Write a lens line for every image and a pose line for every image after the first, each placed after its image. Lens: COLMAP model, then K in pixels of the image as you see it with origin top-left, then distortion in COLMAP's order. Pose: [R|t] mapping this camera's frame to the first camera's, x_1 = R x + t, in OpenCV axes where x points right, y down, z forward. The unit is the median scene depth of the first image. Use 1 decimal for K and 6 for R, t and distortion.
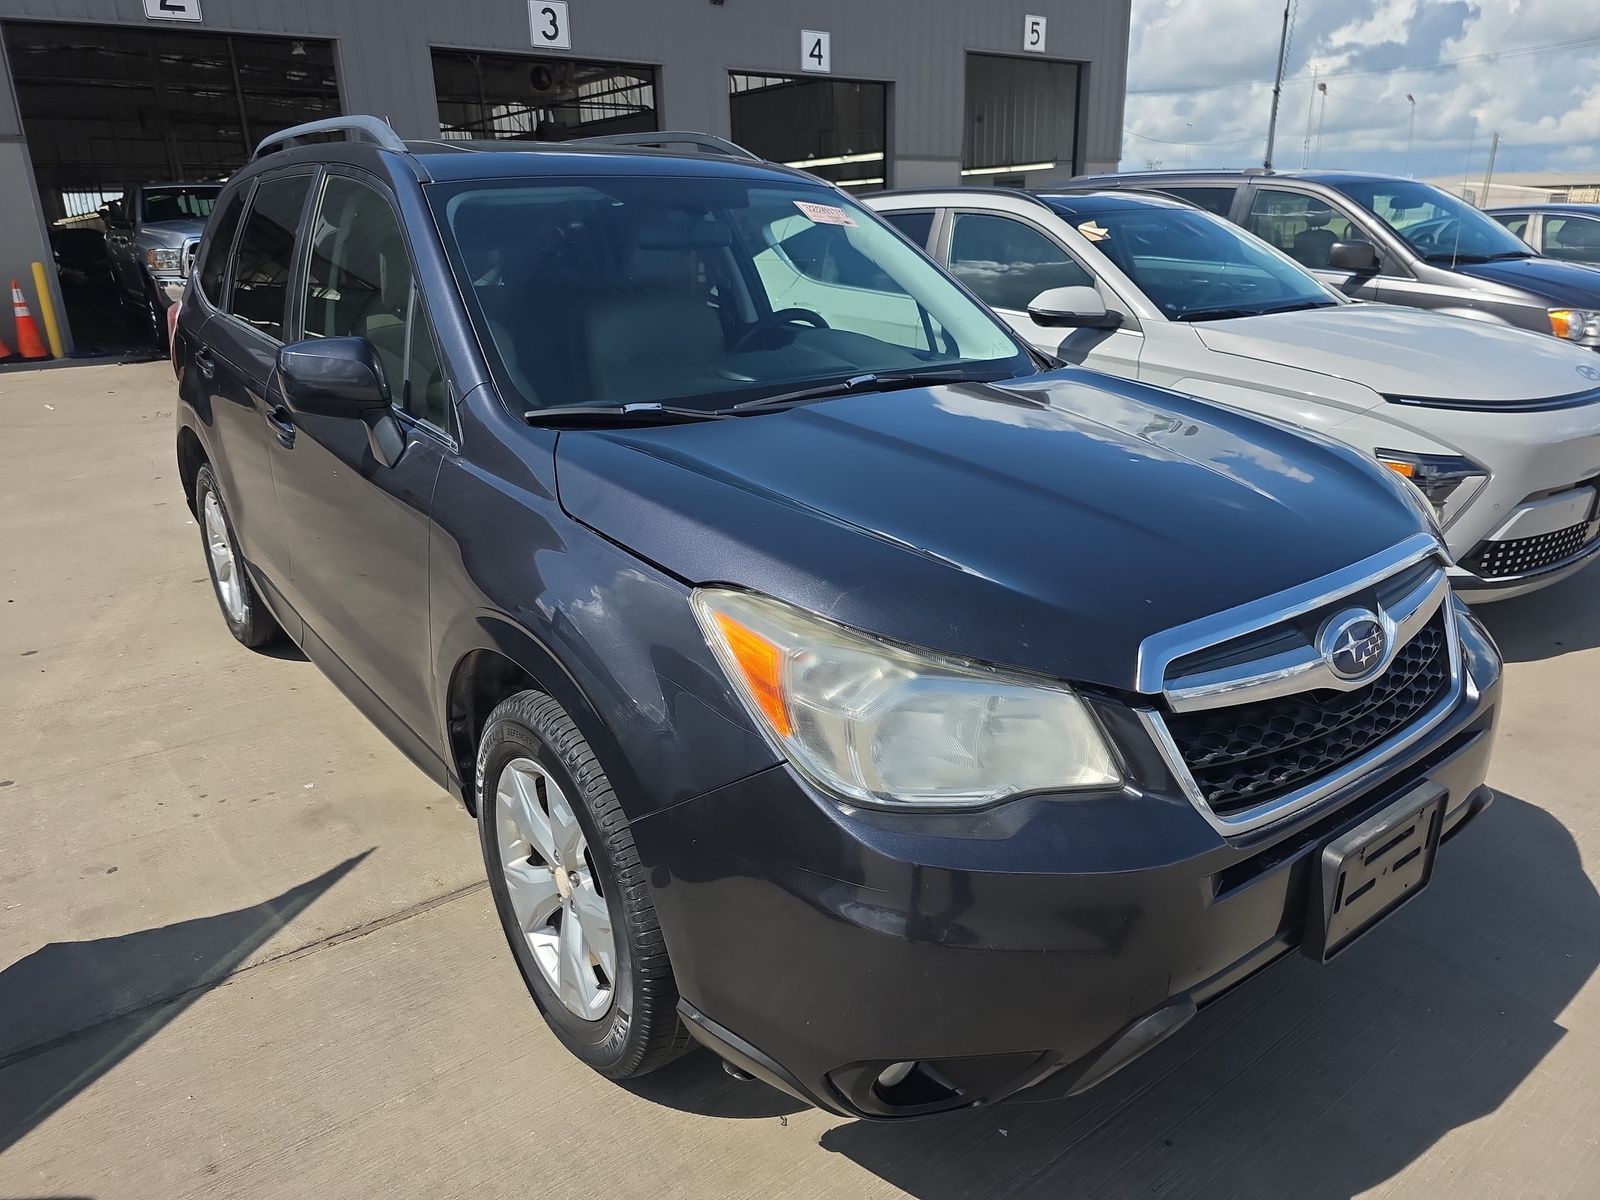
lens RADIAL K [[1104.1, 0, 771.1], [0, 1104.1, 601.3], [0, 0, 1]] dist [0.076062, -0.083062]
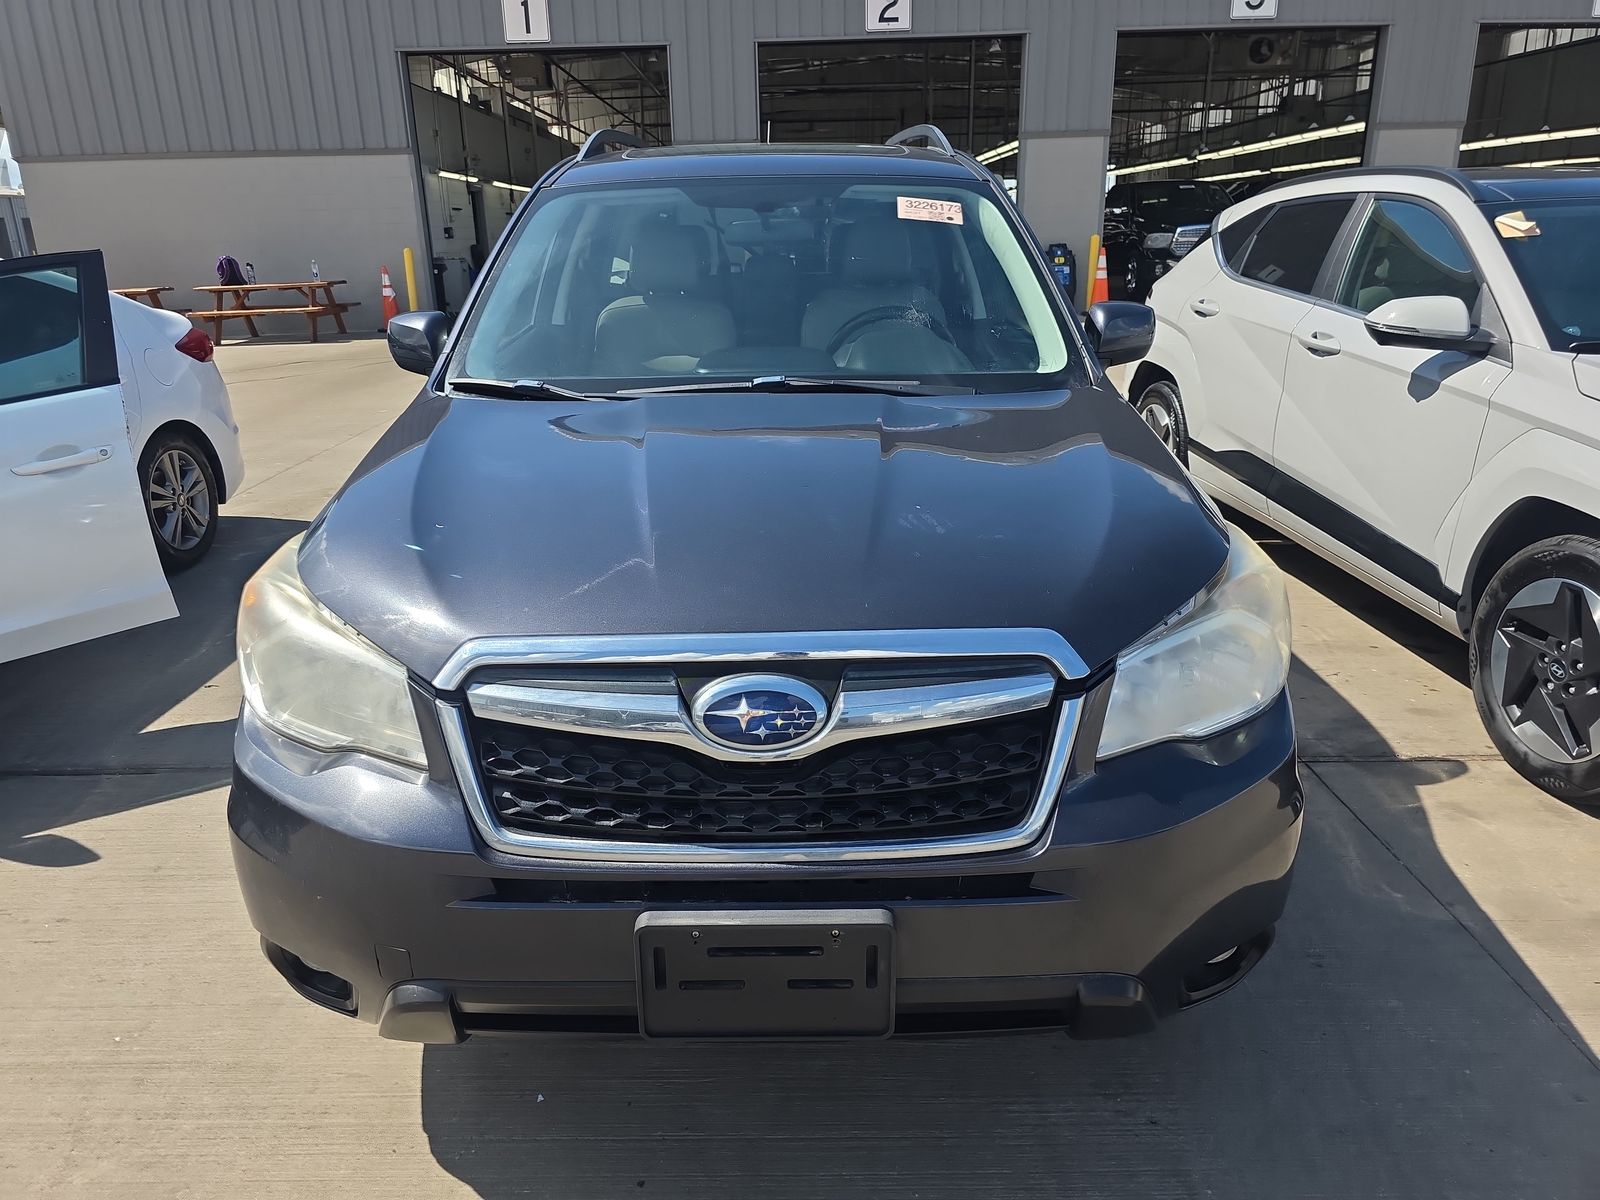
lens RADIAL K [[1104.1, 0, 771.1], [0, 1104.1, 601.3], [0, 0, 1]] dist [0.076062, -0.083062]
pose [[0.785717, 0.203554, -0.584136, 0.318809], [-0.195368, 0.977632, 0.077889, -0.037259], [0.586924, 0.052923, 0.807910, 0.091427]]
